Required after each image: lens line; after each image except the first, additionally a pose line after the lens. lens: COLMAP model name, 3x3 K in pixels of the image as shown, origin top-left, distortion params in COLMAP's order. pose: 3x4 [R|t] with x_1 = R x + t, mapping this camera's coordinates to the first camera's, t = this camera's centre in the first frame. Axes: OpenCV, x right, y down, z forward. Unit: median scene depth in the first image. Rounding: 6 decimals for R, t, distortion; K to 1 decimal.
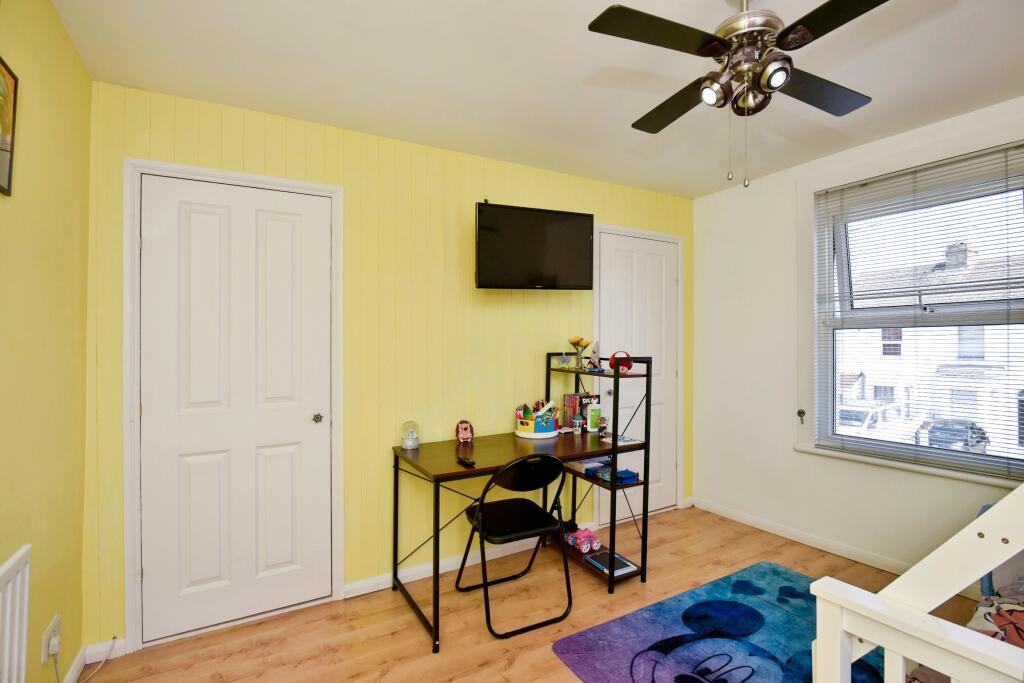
lens RADIAL K [[489.8, 0, 512.0], [0, 489.8, 341.5], [0, 0, 1]] dist [0.000793, 0.000060]
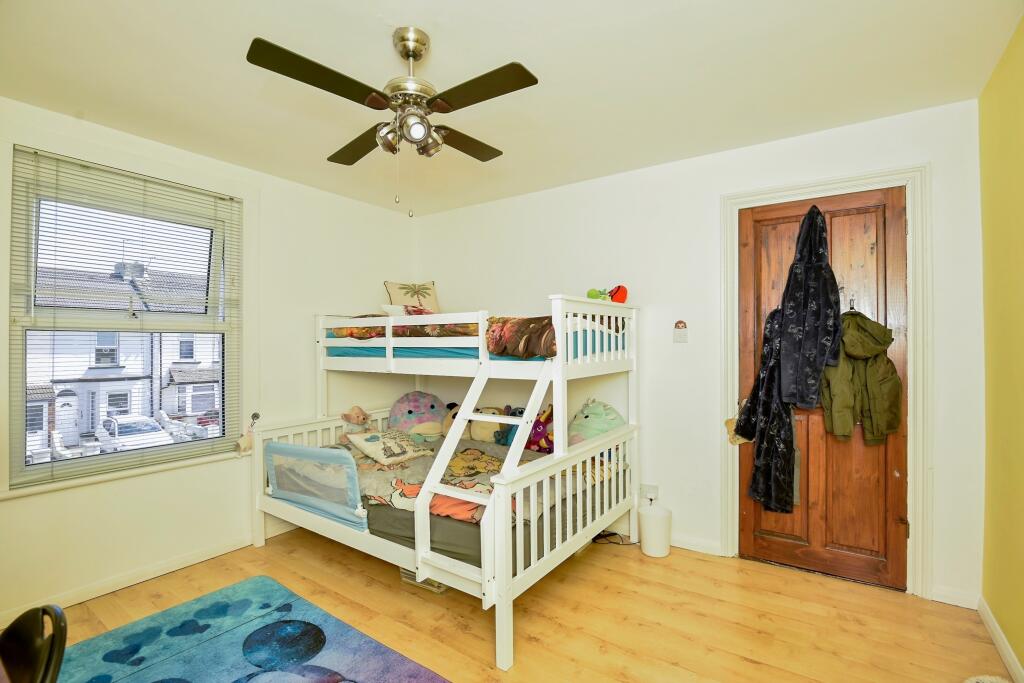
lens RADIAL K [[468.5, 0, 511.8], [0, 468.5, 347.7], [0, 0, 1]] dist [-0.000025, 0.000036]
pose [[-0.419877, -0.003772, 0.907573, -0.397693], [0.002492, 0.999983, 0.005309, 0.001564], [-0.907577, 0.004490, -0.419861, 0.722076]]
